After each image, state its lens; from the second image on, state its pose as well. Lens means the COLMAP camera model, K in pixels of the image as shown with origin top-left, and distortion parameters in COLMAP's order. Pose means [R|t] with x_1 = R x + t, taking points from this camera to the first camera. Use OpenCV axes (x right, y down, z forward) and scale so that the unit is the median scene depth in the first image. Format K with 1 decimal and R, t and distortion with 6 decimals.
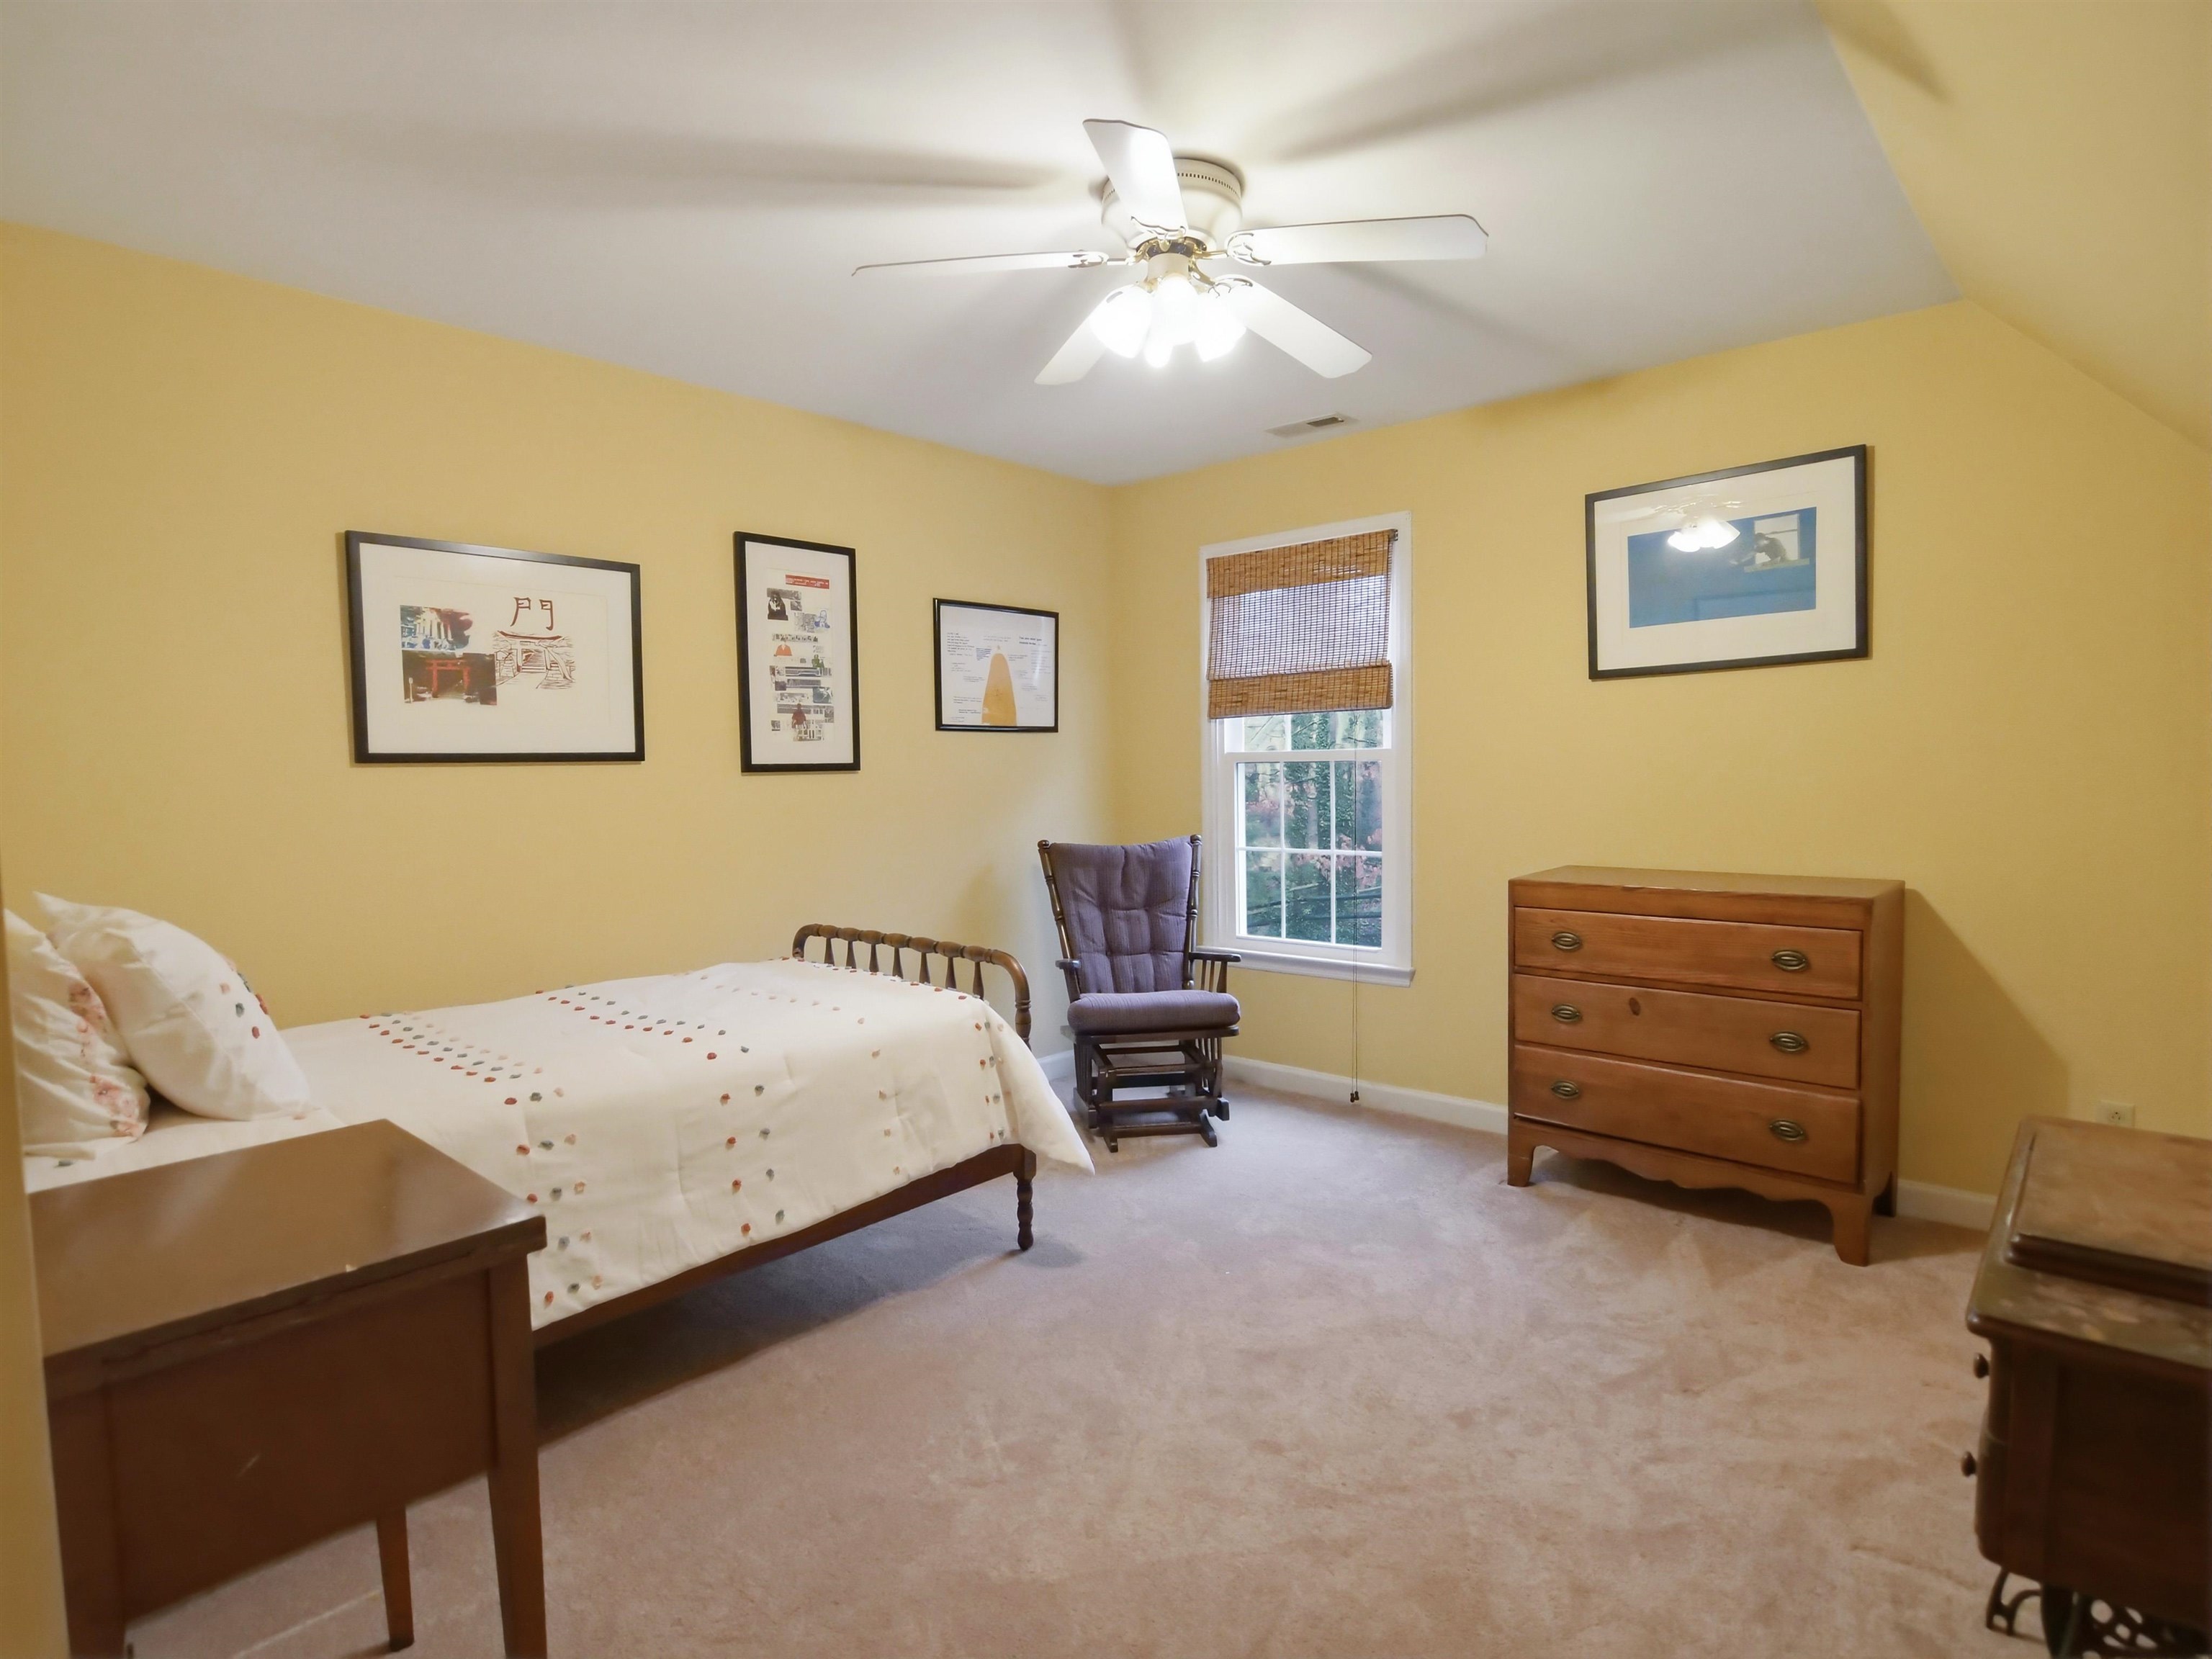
lens RADIAL K [[1186.1, 0, 1110.2], [0, 1186.1, 837.7], [0, 0, 1]] dist [-0.010563, -0.005467]
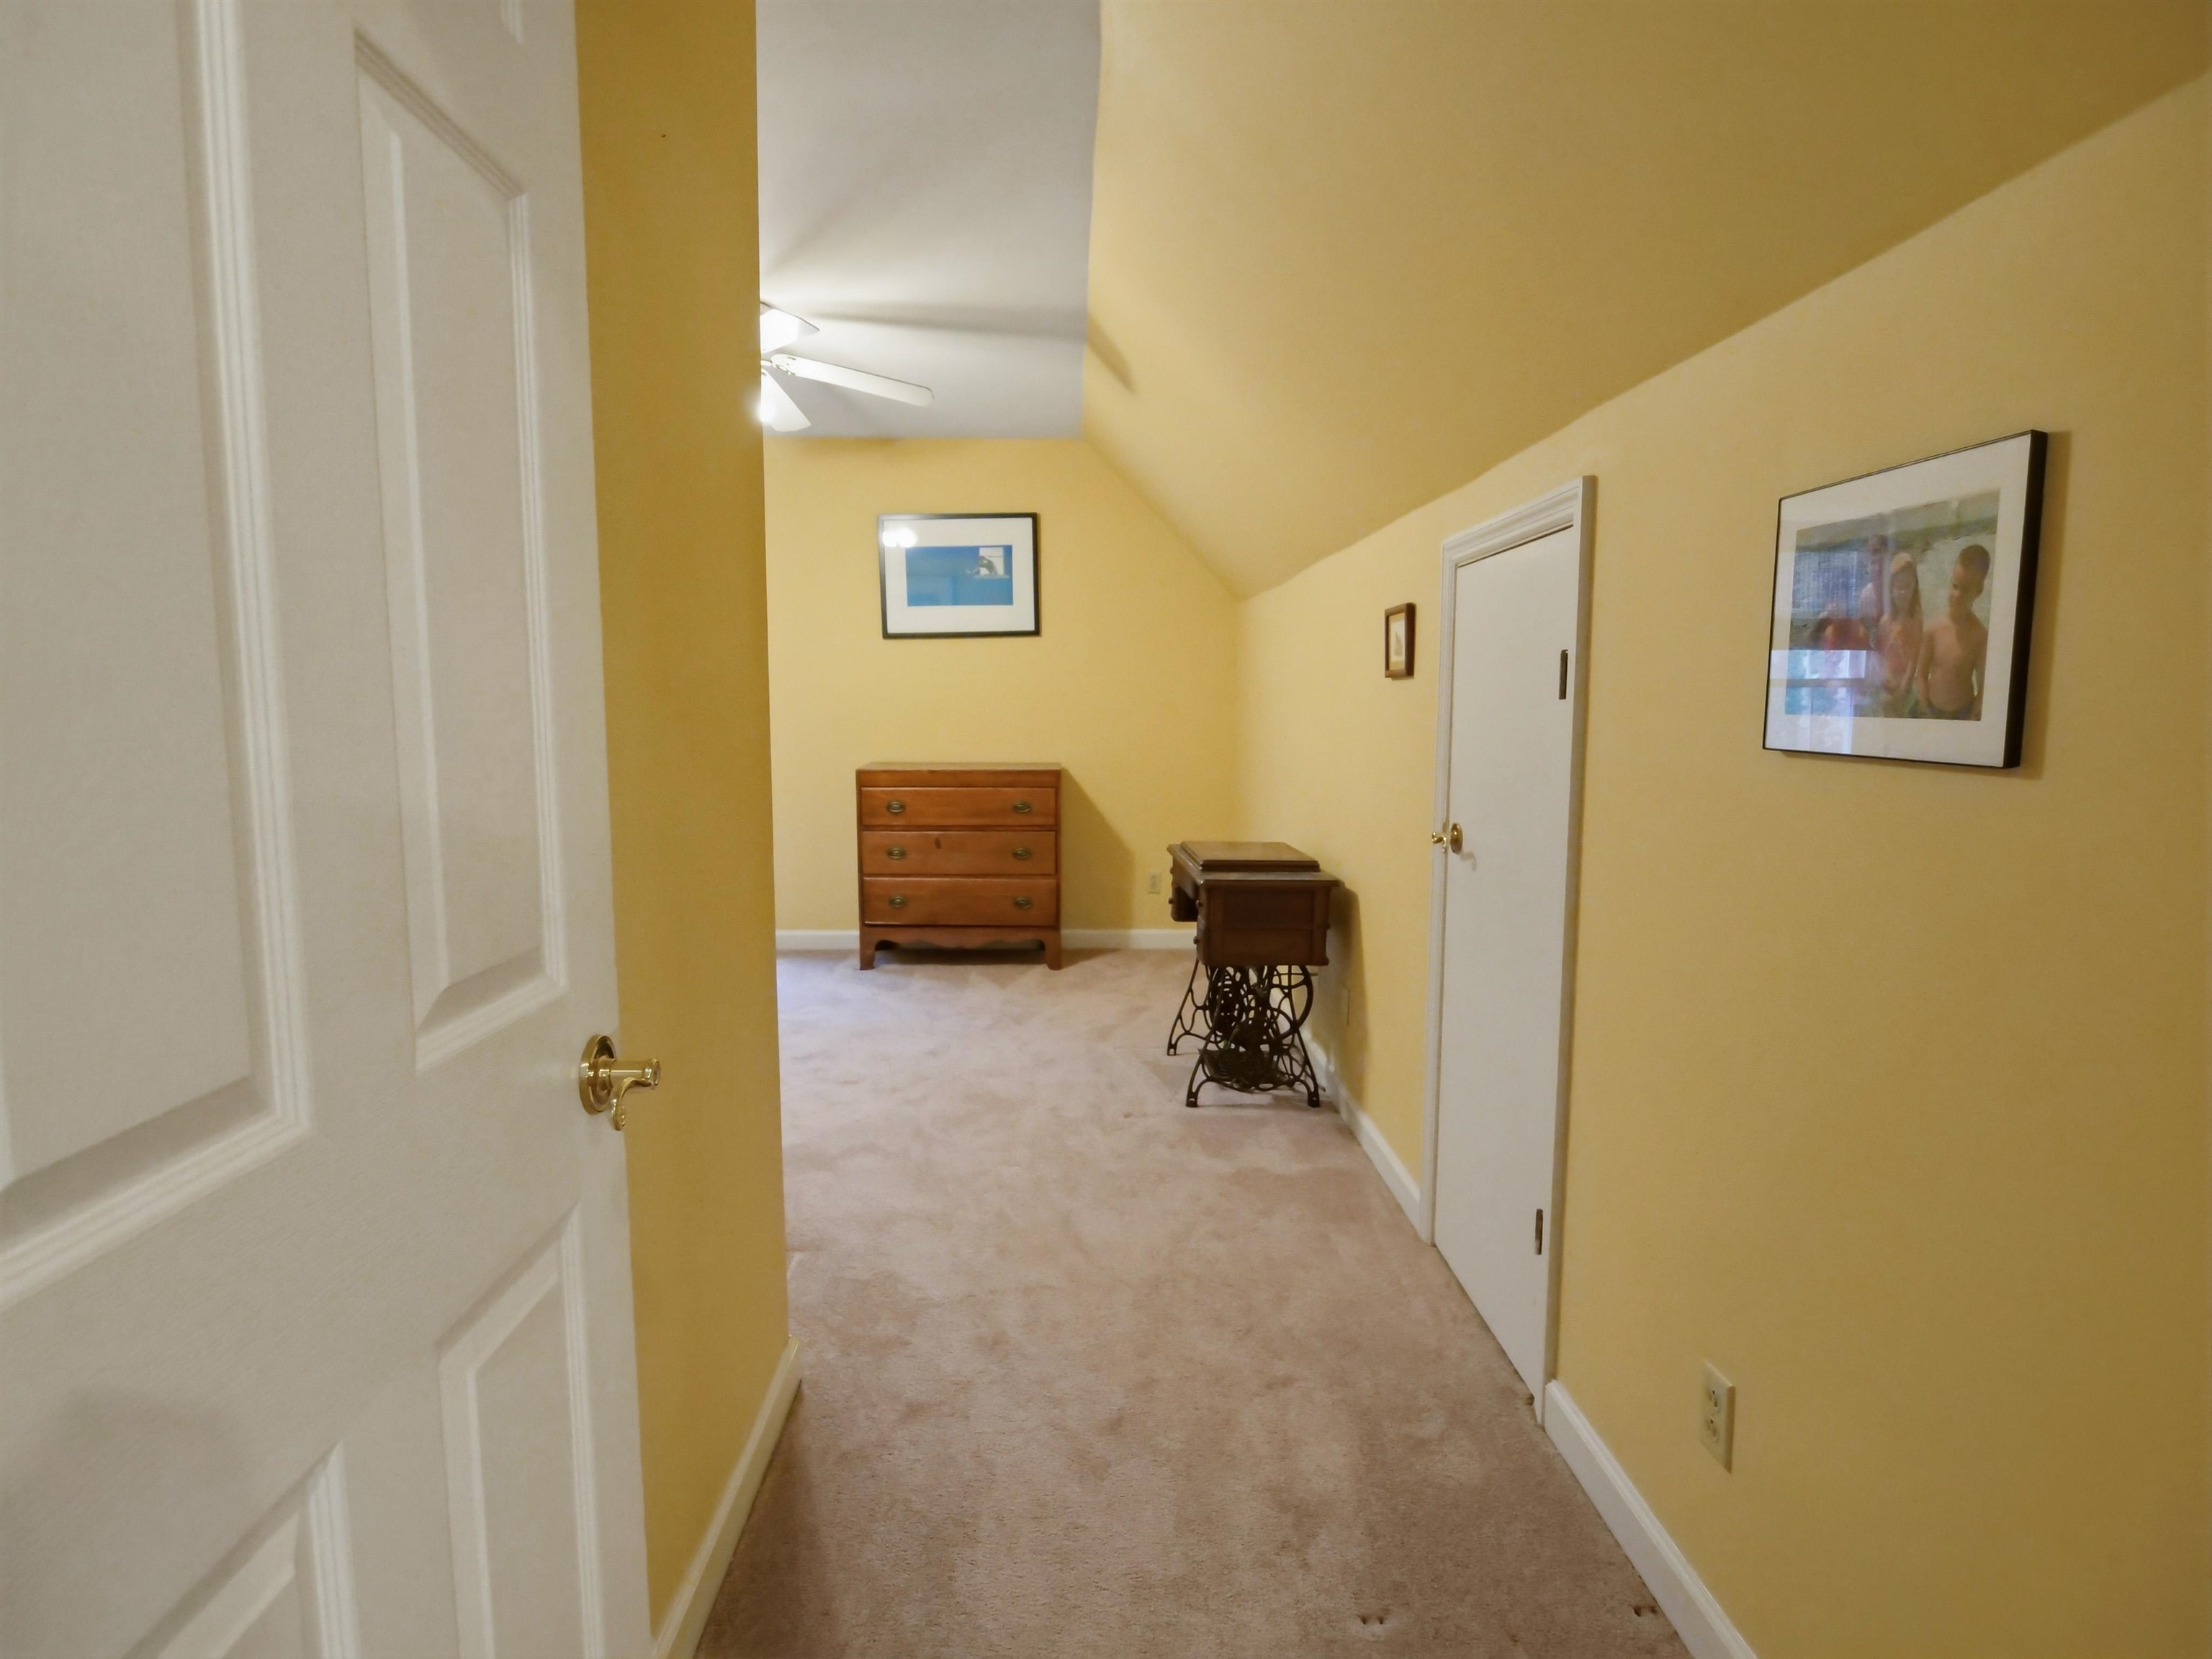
lens RADIAL K [[1186.1, 0, 1103.8], [0, 1186.1, 828.2], [0, 0, 1]] dist [-0.010563, -0.005467]
pose [[0.724386, -0.060825, 0.686706, -0.514295], [0.026359, 0.997815, 0.060577, 0.027998], [-0.688891, -0.025780, 0.724407, -0.346560]]
